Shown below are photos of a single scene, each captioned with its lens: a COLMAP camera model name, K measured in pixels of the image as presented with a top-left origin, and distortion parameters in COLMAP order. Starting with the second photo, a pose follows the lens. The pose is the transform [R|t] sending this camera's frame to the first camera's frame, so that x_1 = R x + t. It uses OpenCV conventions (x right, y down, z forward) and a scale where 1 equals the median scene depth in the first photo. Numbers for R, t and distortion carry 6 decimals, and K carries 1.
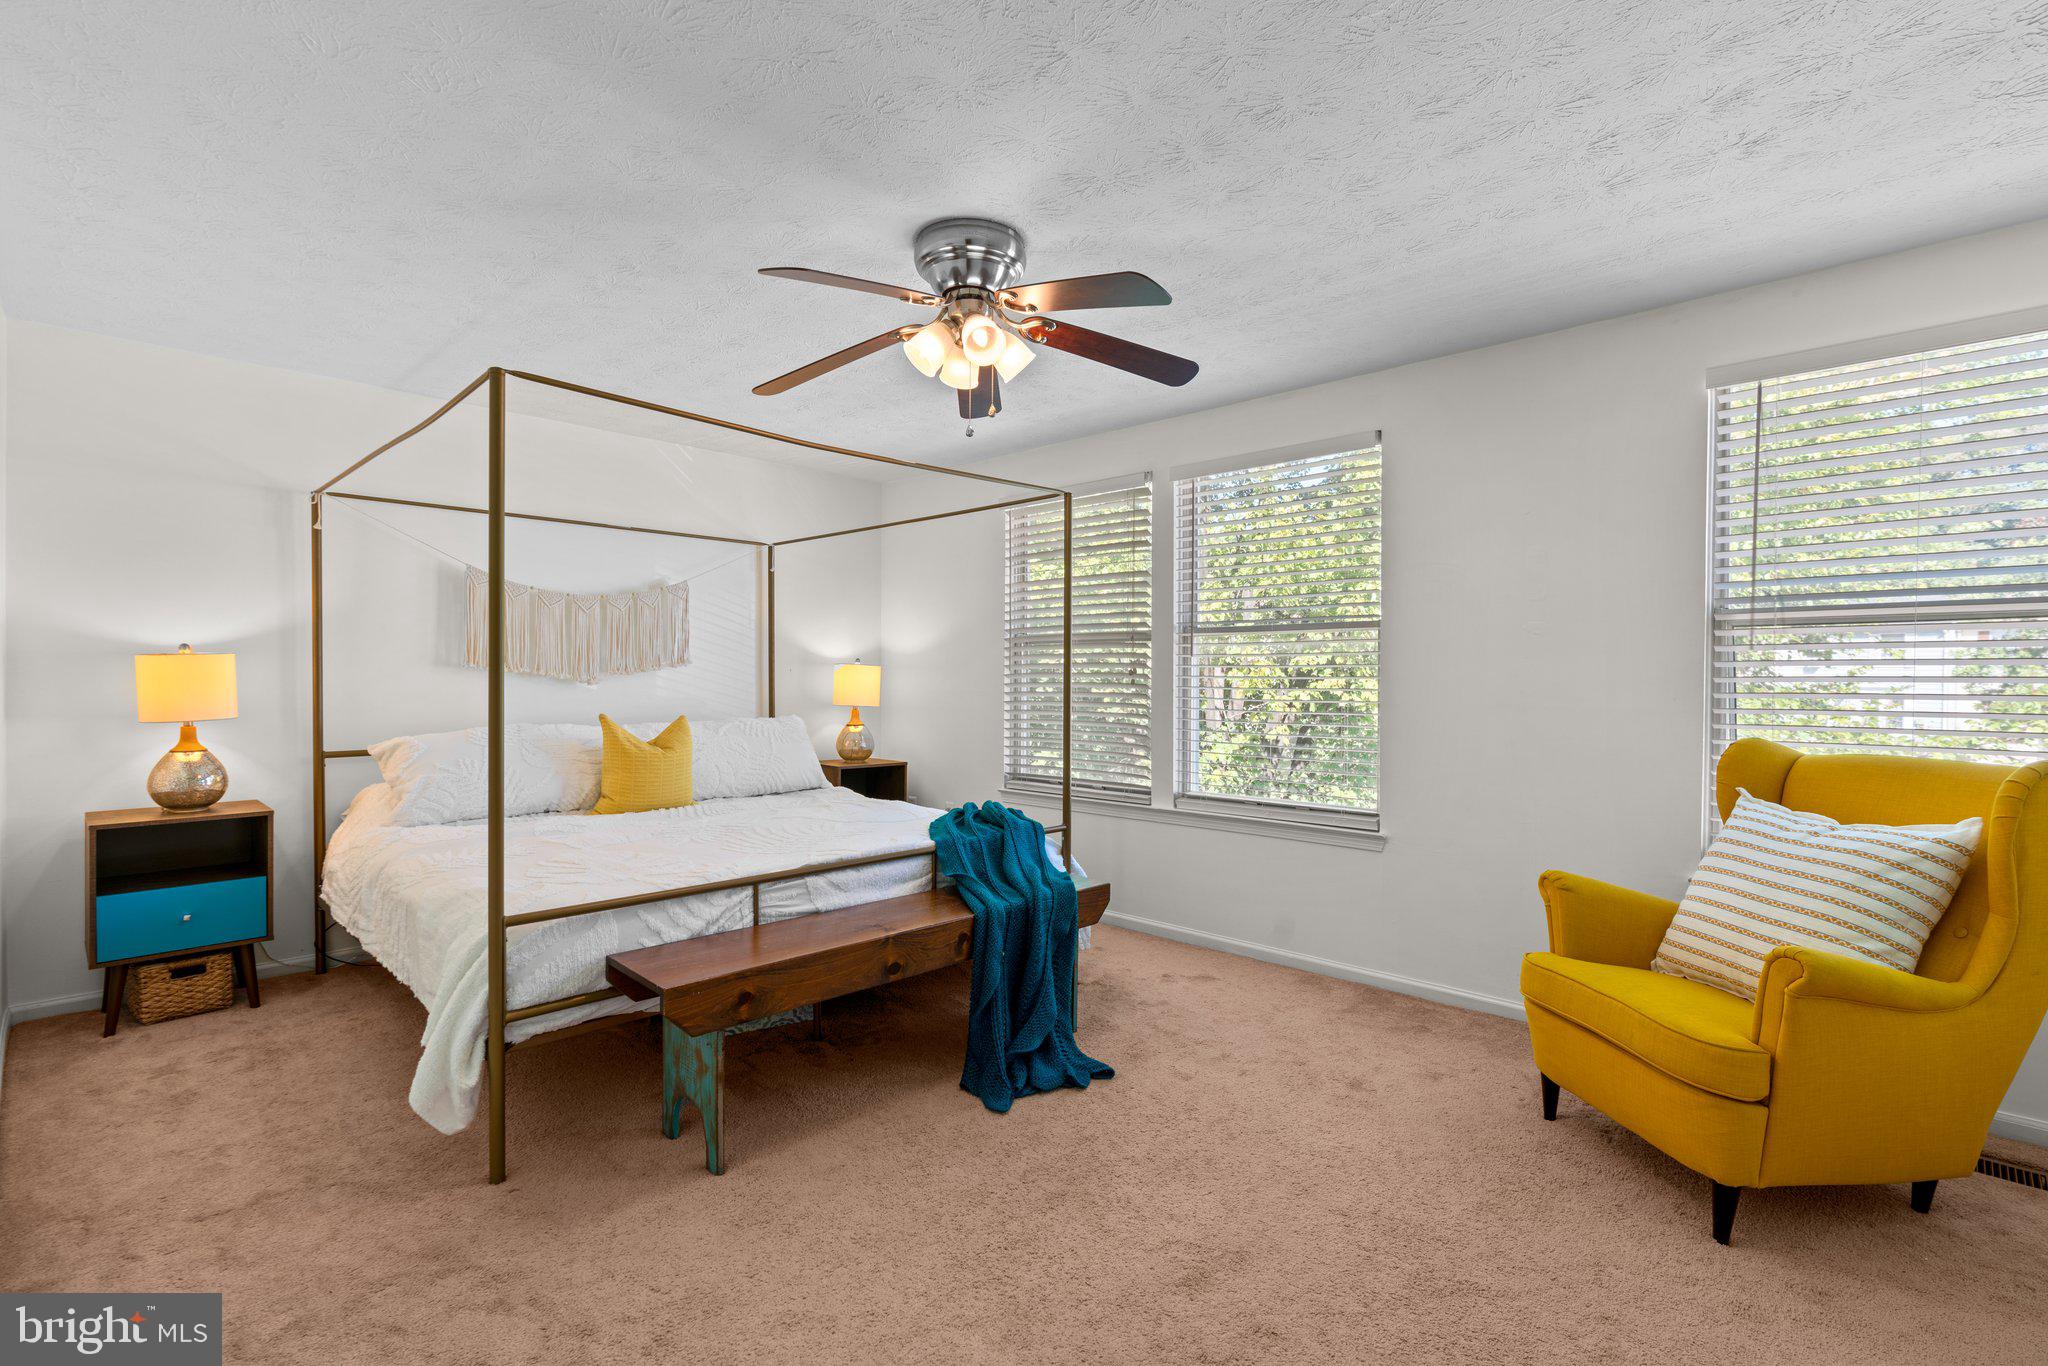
lens RADIAL K [[931.8, 0, 1025.0], [0, 931.8, 681.4], [0, 0, 1]] dist [-0.004473, 0.000927]
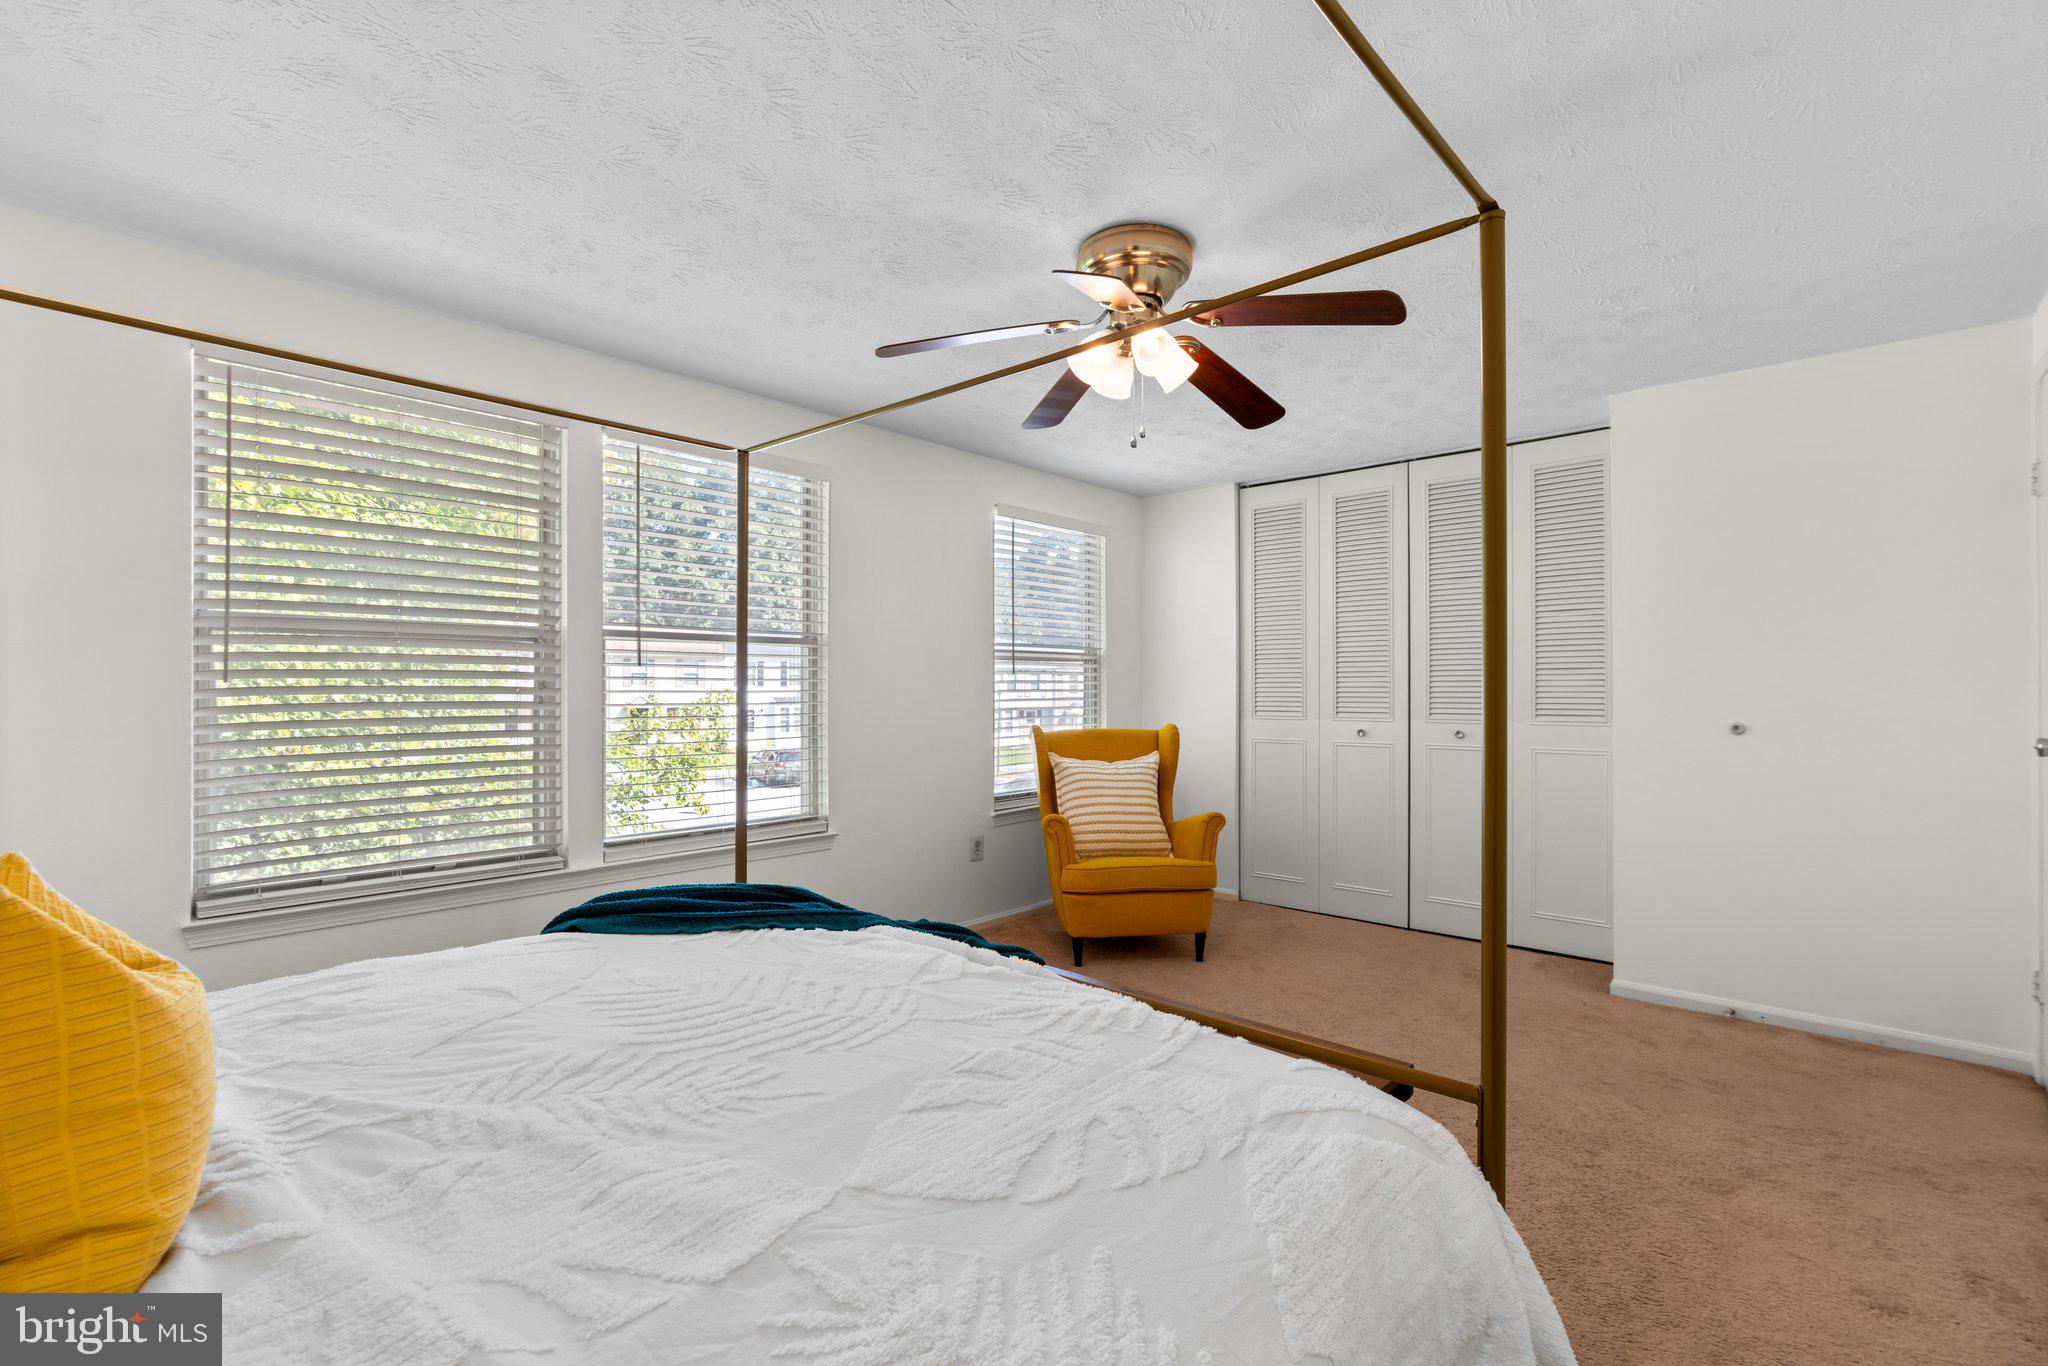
lens RADIAL K [[931.8, 0, 1025.1], [0, 931.8, 688.0], [0, 0, 1]] dist [-0.004473, 0.000927]
pose [[-0.056511, 0.000892, 0.998402, -0.967478], [0.002178, 0.999997, -0.000770, -0.006488], [-0.998400, 0.002131, -0.056513, 1.109490]]
